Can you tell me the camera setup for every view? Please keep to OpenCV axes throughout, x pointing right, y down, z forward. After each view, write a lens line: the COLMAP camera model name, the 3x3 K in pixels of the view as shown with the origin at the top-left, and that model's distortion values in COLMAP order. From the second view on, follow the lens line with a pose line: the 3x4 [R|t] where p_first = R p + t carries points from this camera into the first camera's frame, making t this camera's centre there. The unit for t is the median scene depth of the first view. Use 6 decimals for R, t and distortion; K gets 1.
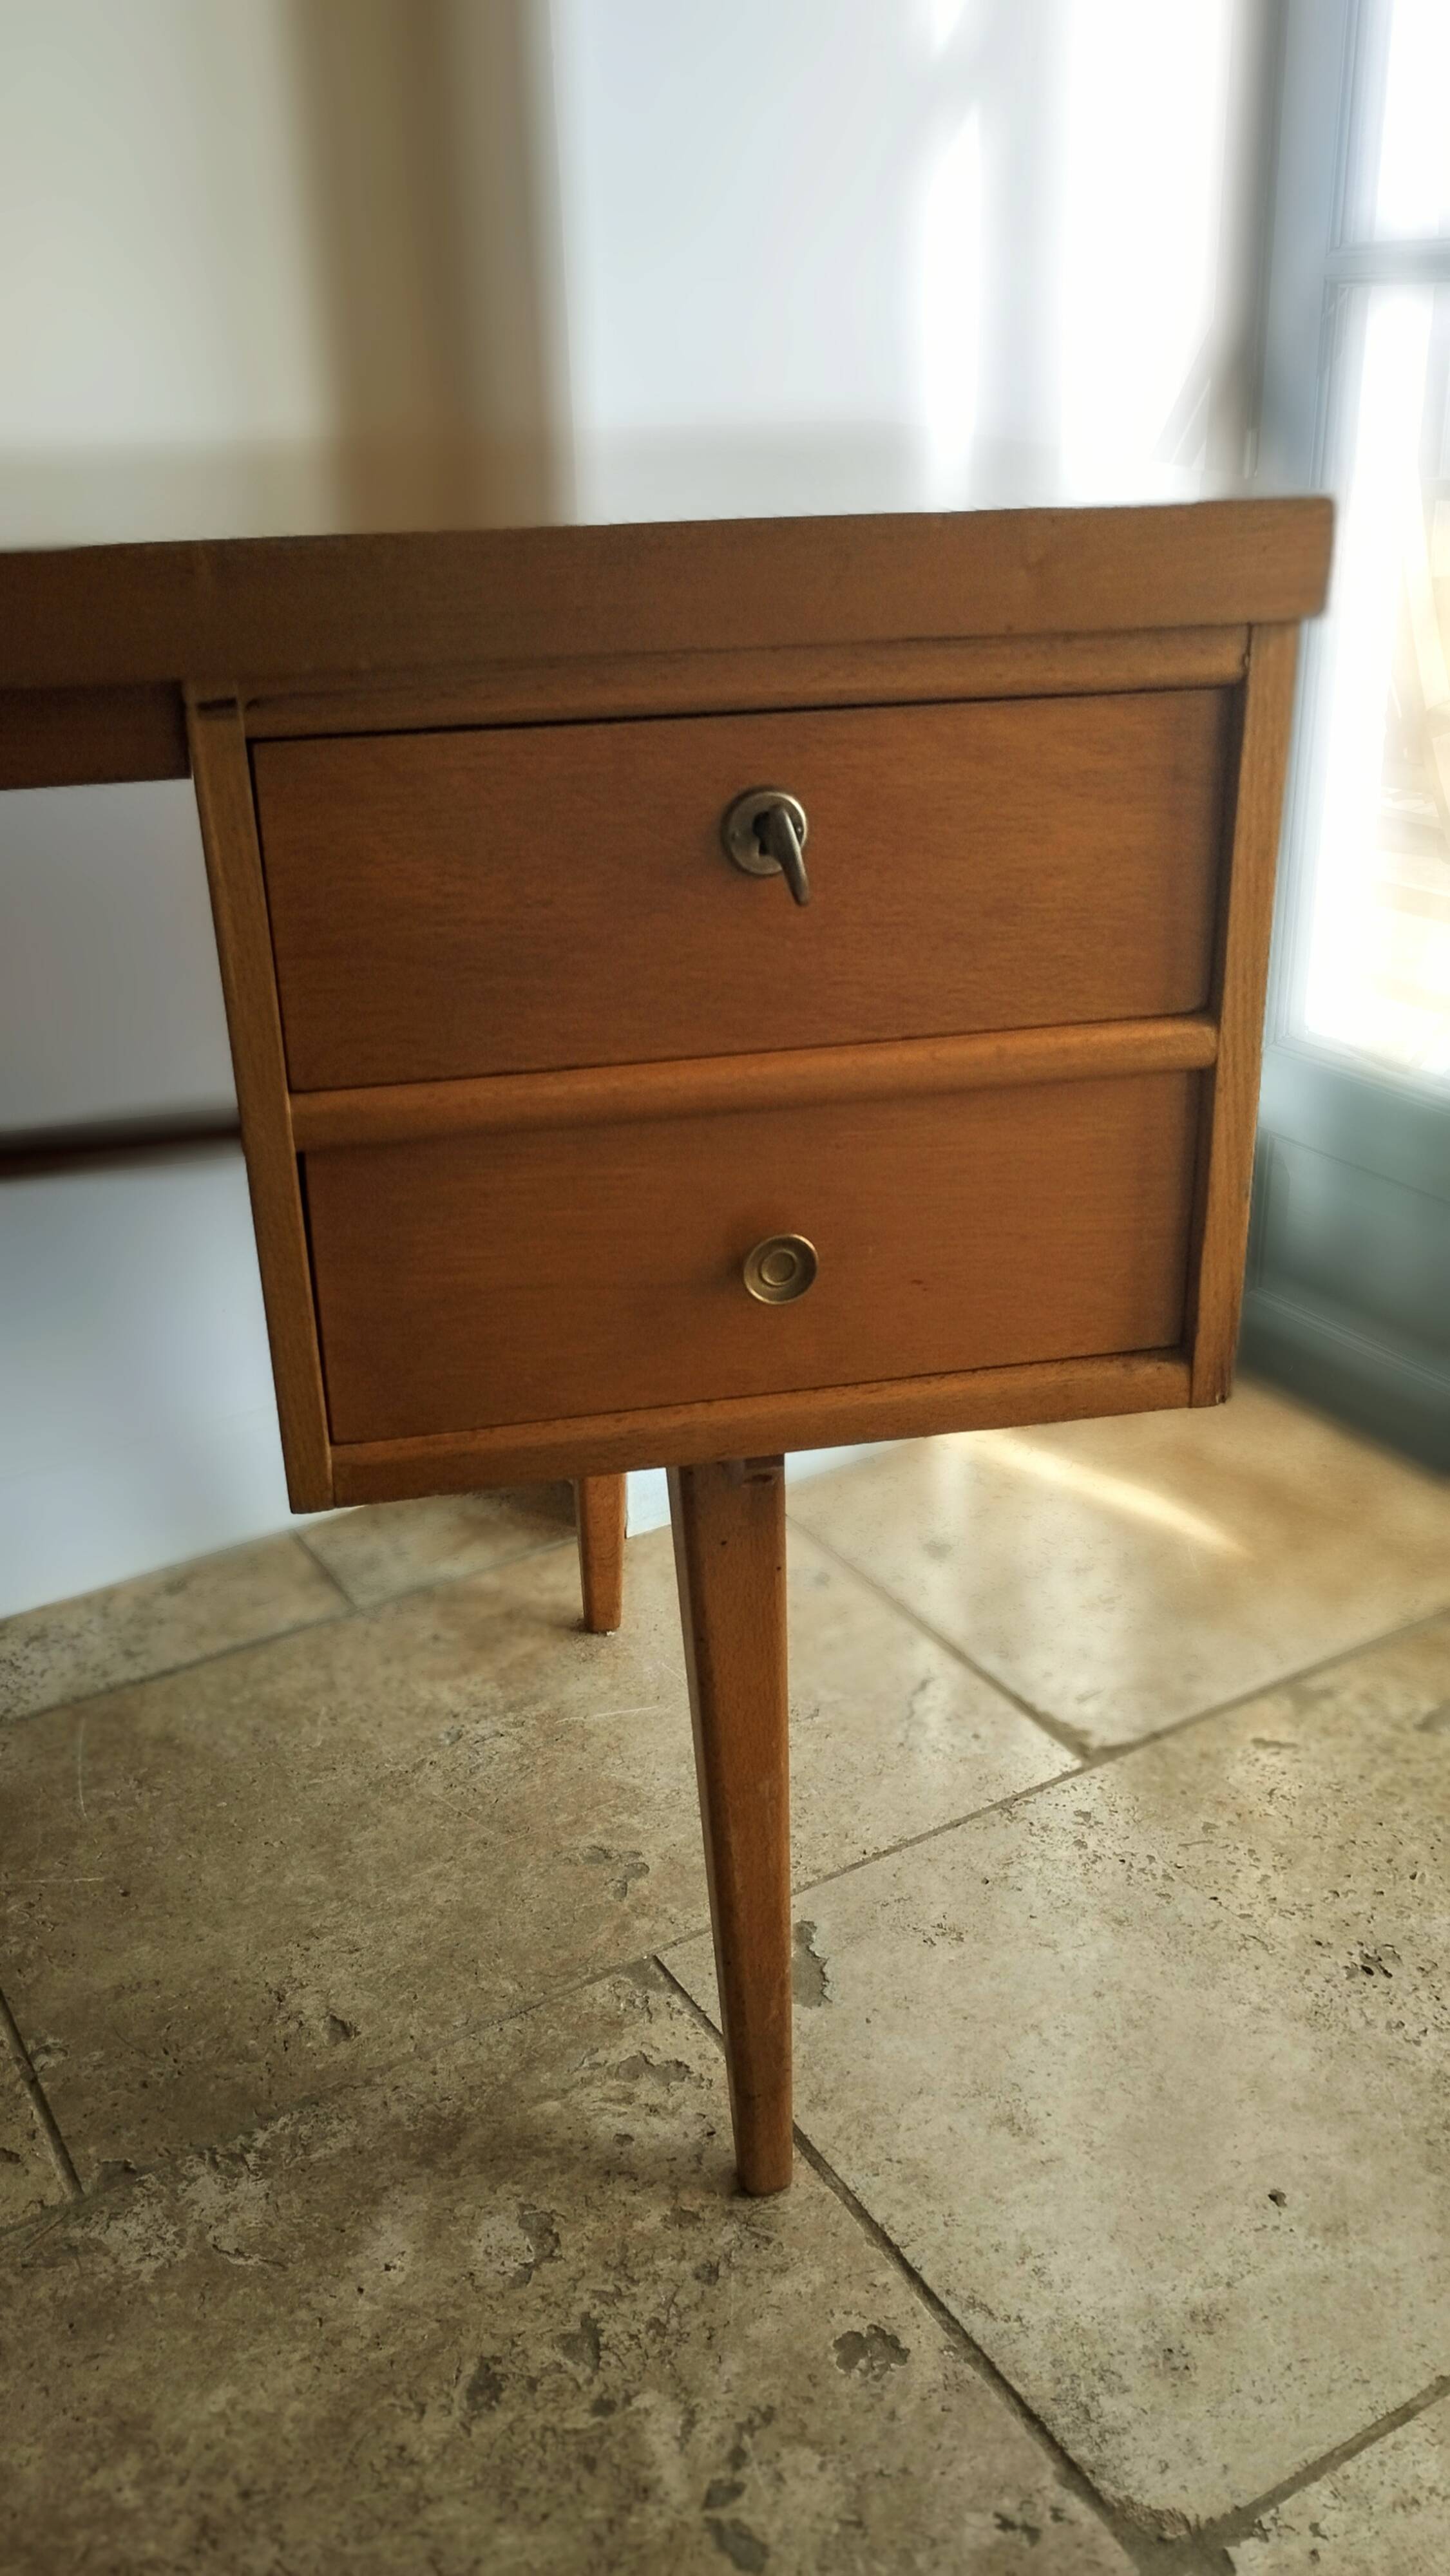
lens RADIAL K [[2166.9, 0, 725.0], [0, 2166.9, 1288.0], [0, 0, 1]] dist [0.062539, -0.102952]
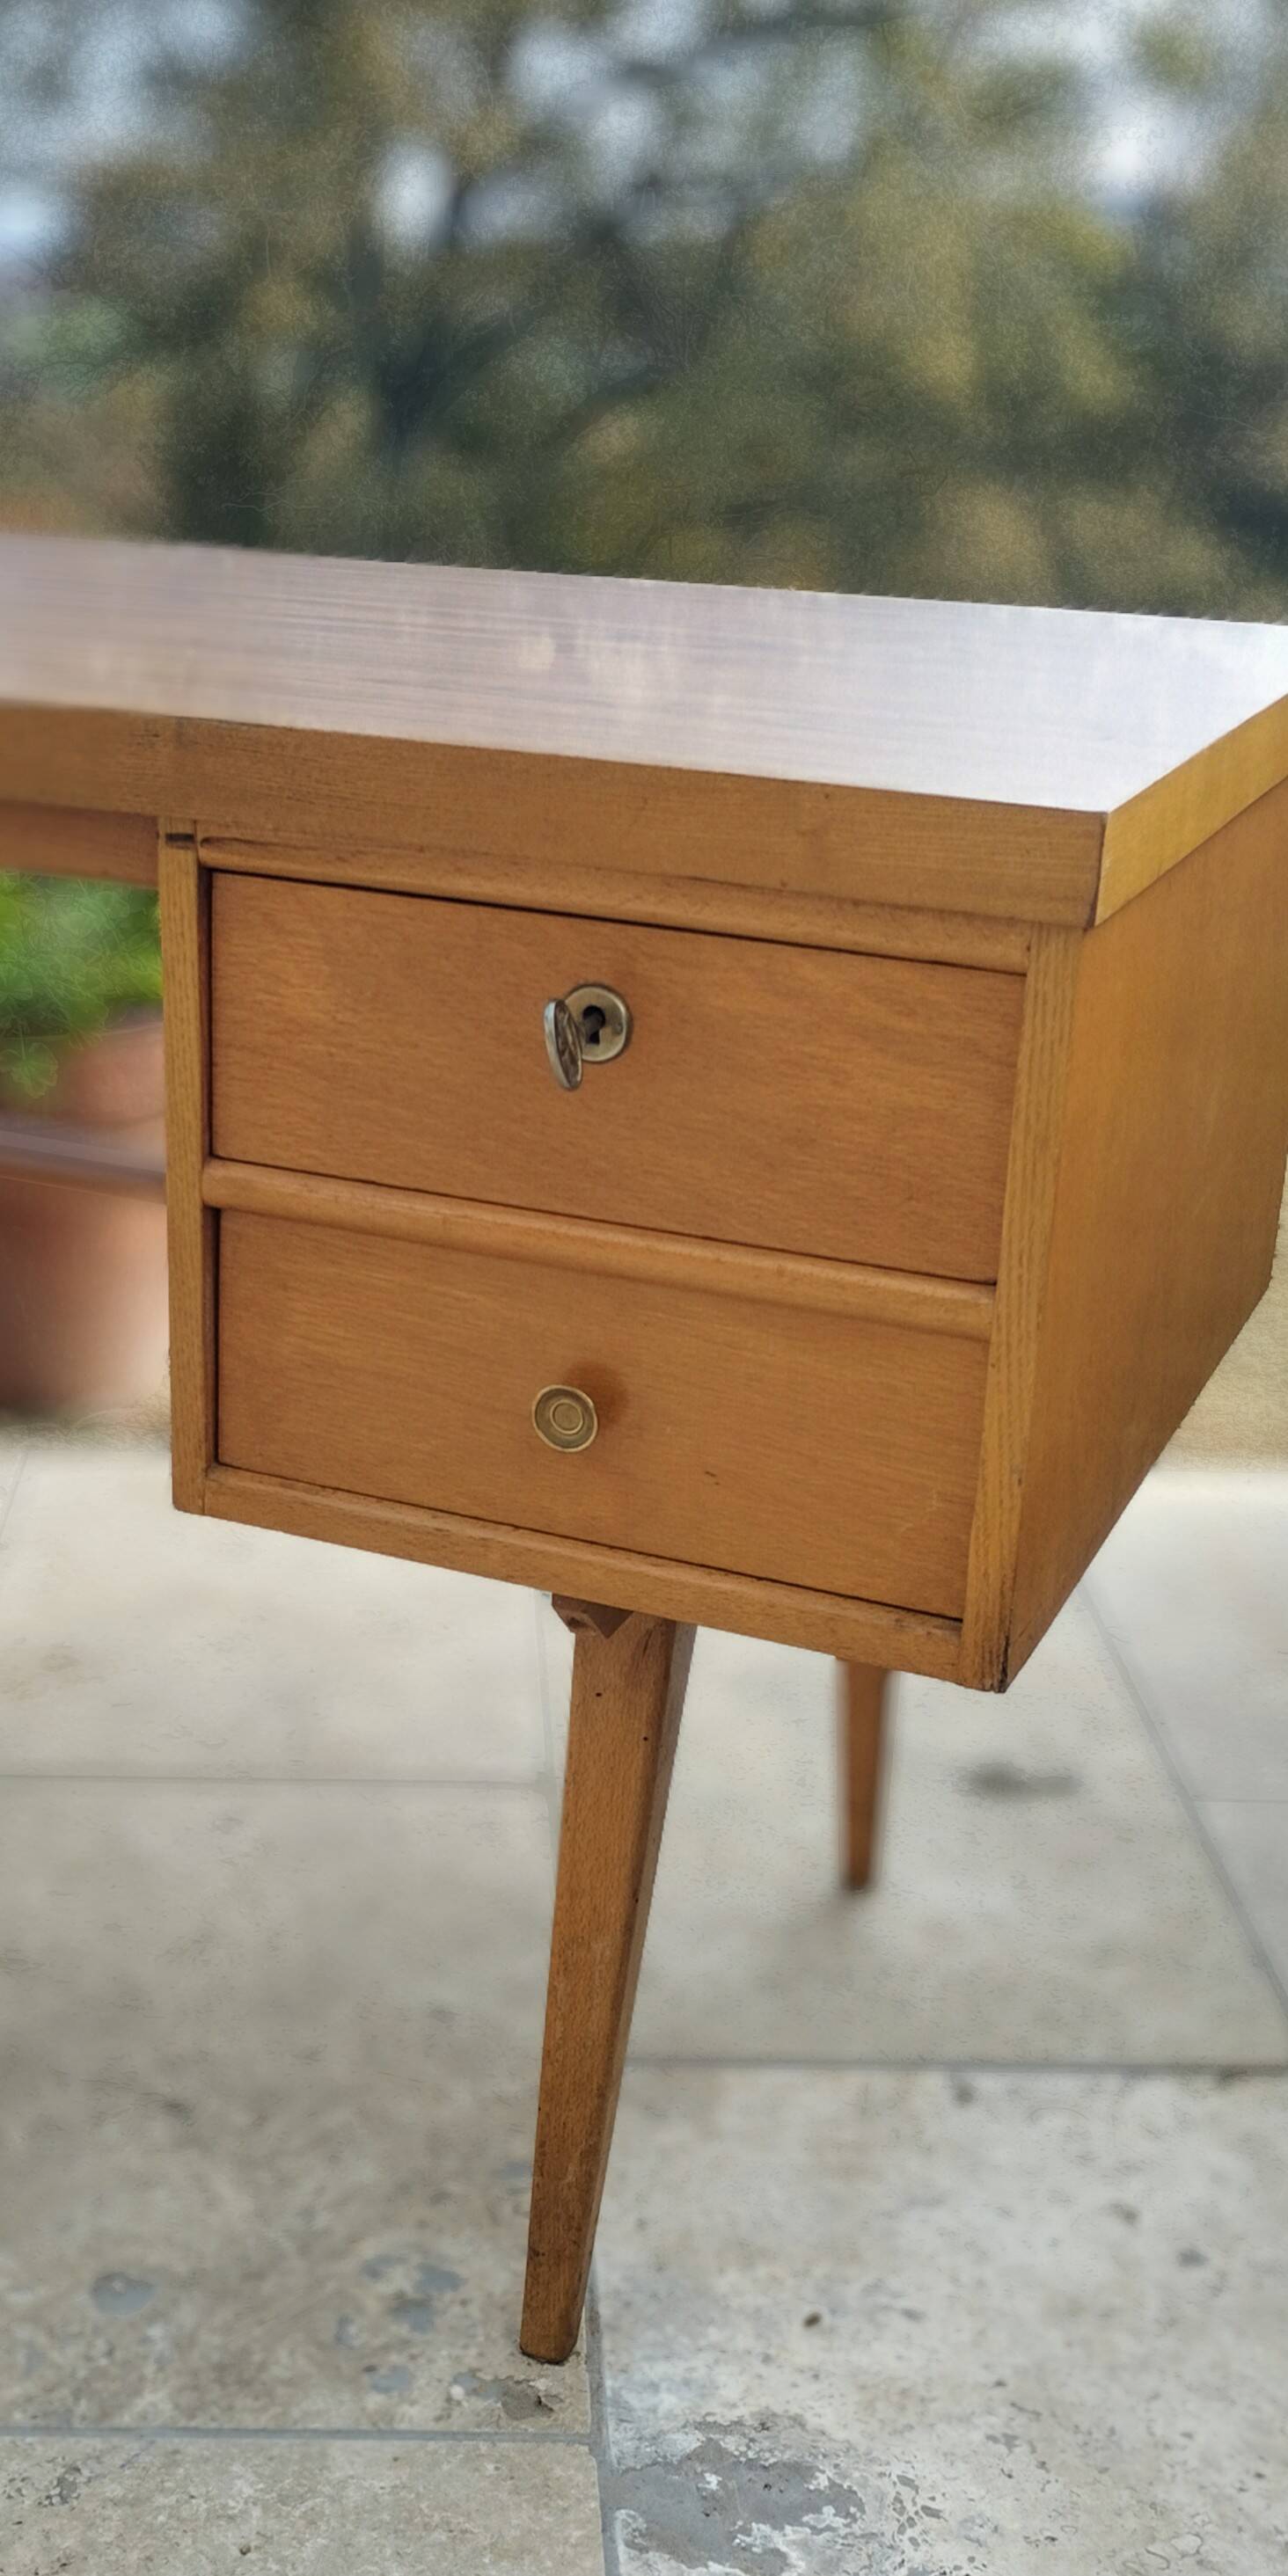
lens RADIAL K [[2960.9, 0, 492.2], [0, 2960.9, 1487.7], [0, 0, 1]] dist [0.049482, -0.004805]
pose [[0.804888, 0.273556, -0.526615, 0.840161], [-0.288861, 0.955790, 0.054995, -0.049259], [0.518377, 0.107854, 0.848323, -0.297091]]
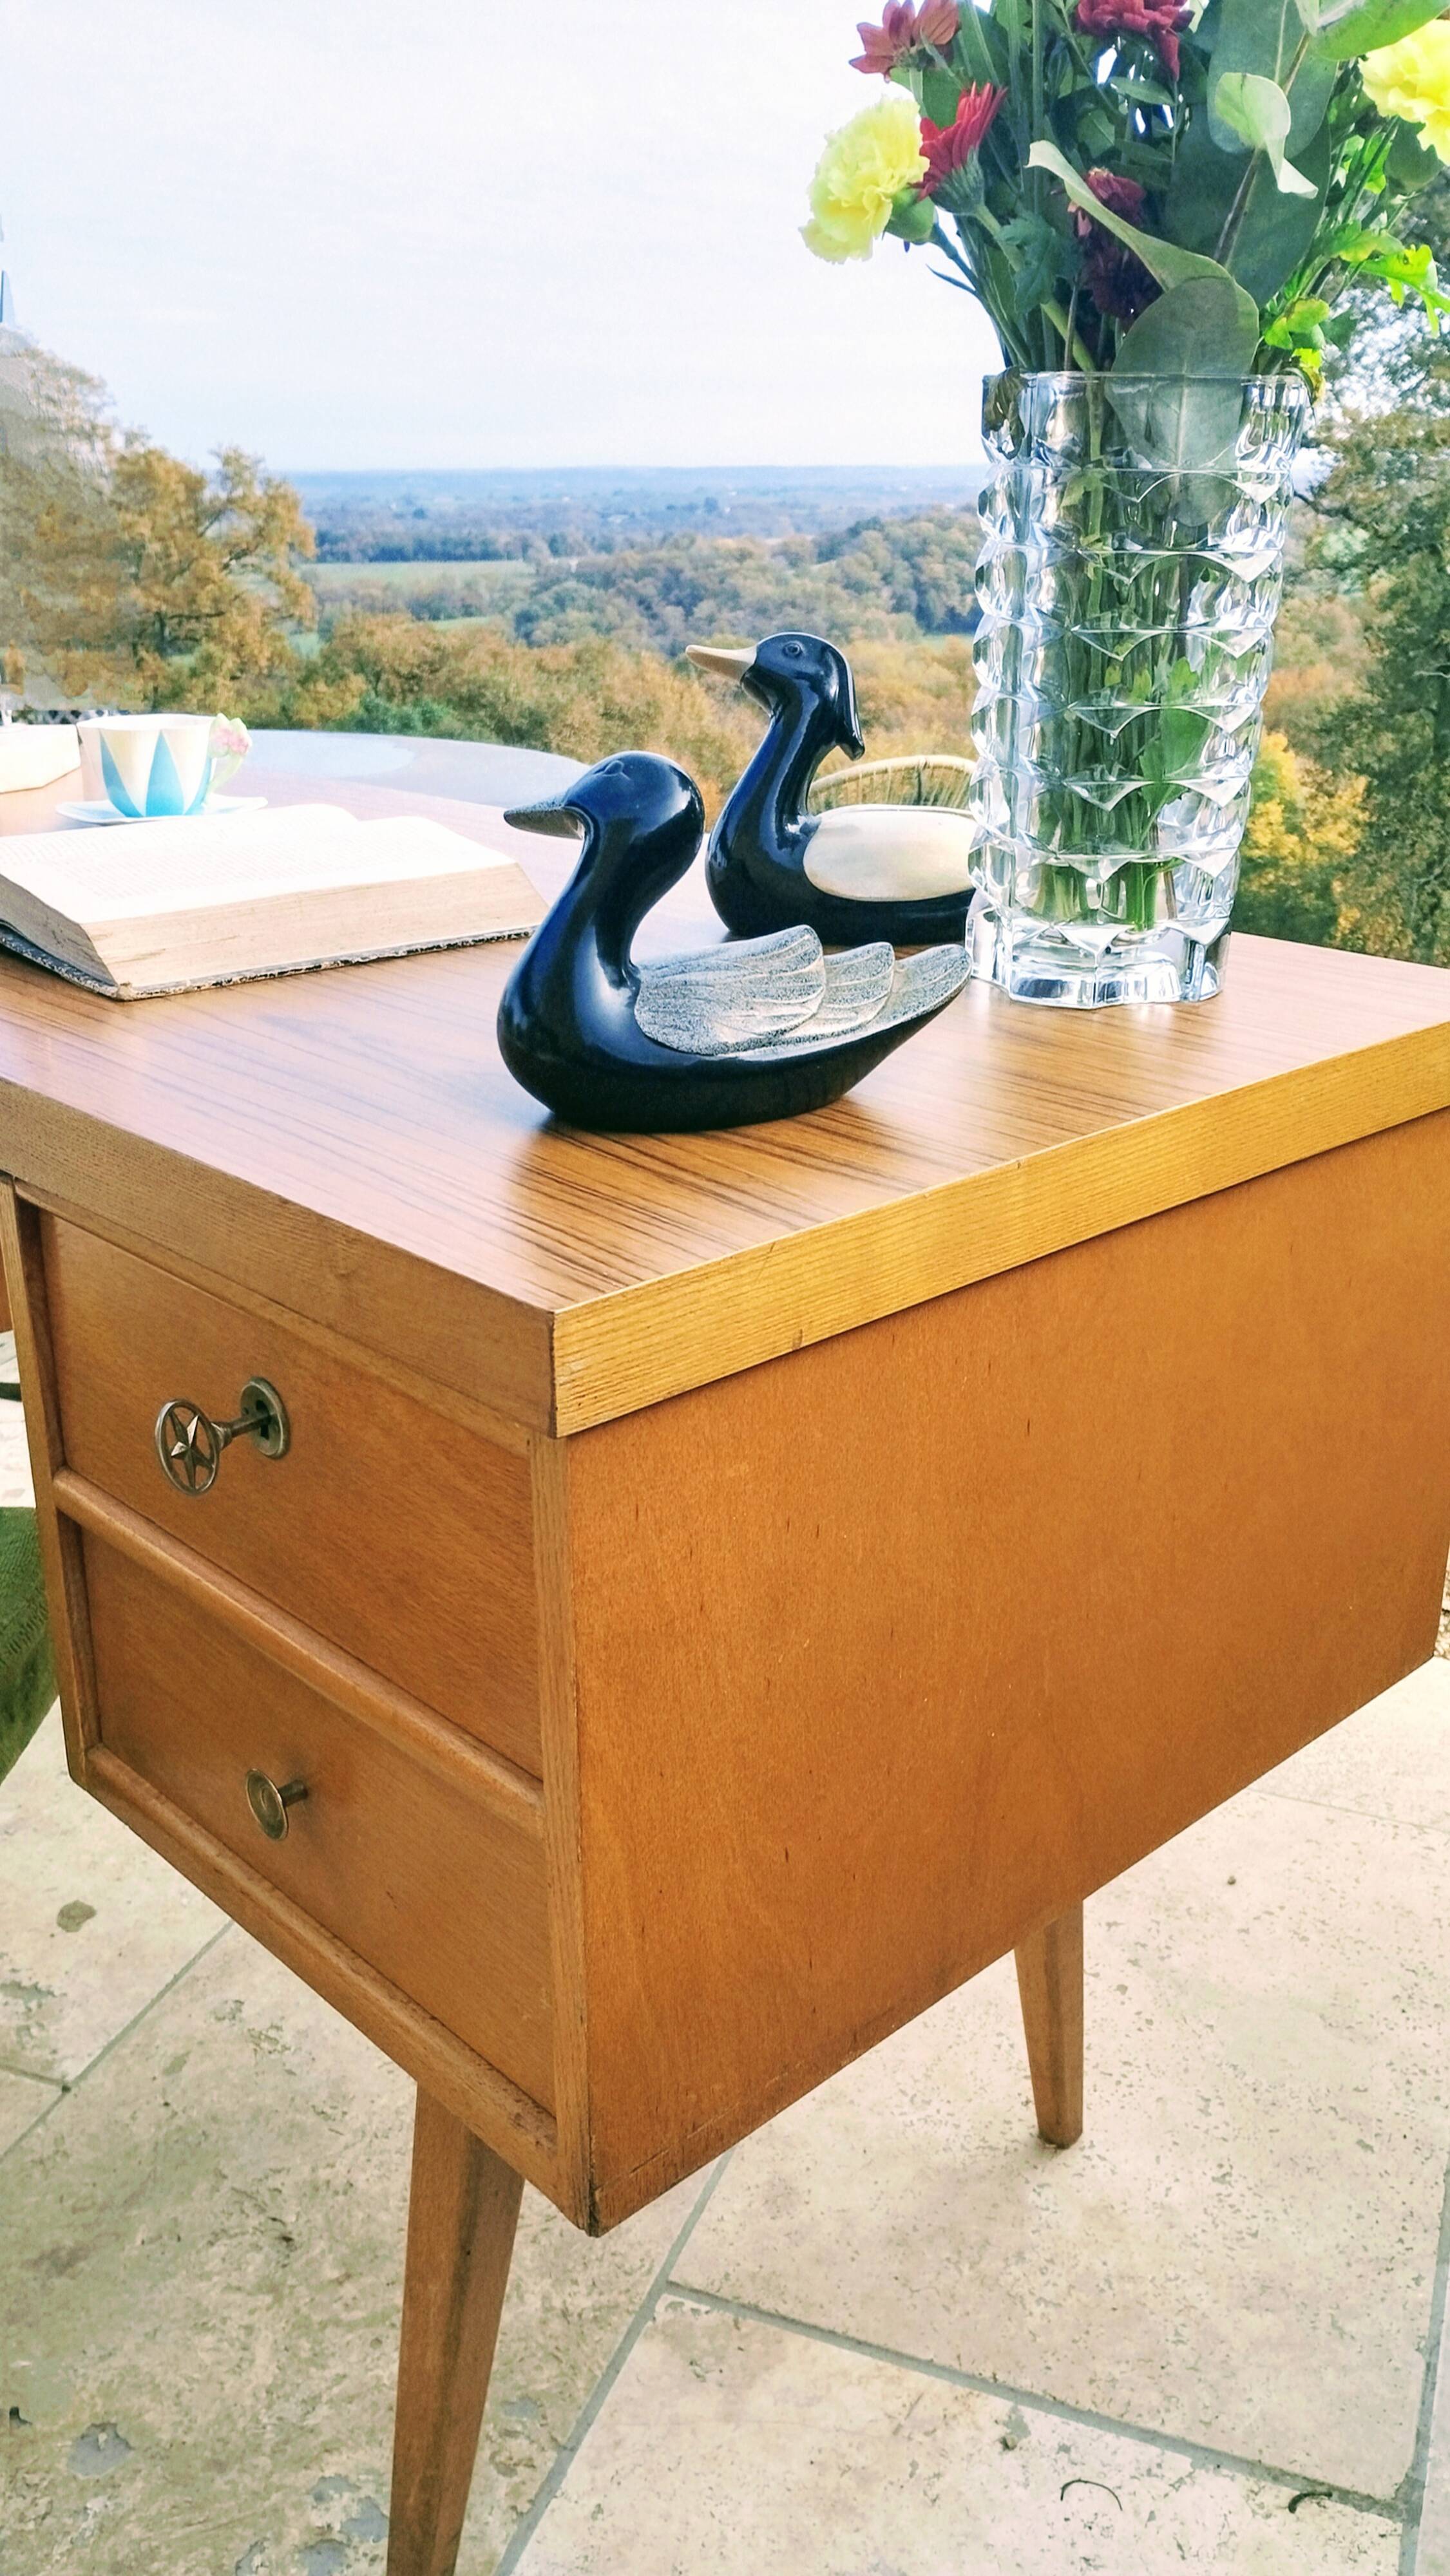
lens RADIAL K [[2145.0, 0, 725.0], [0, 2145.0, 1288.0], [0, 0, 1]] dist [0.068172, -0.091335]
pose [[0.518401, 0.326341, -0.790419, 0.935768], [-0.364649, 0.920429, 0.140861, -0.493890], [0.773493, 0.215203, 0.596151, 0.528977]]
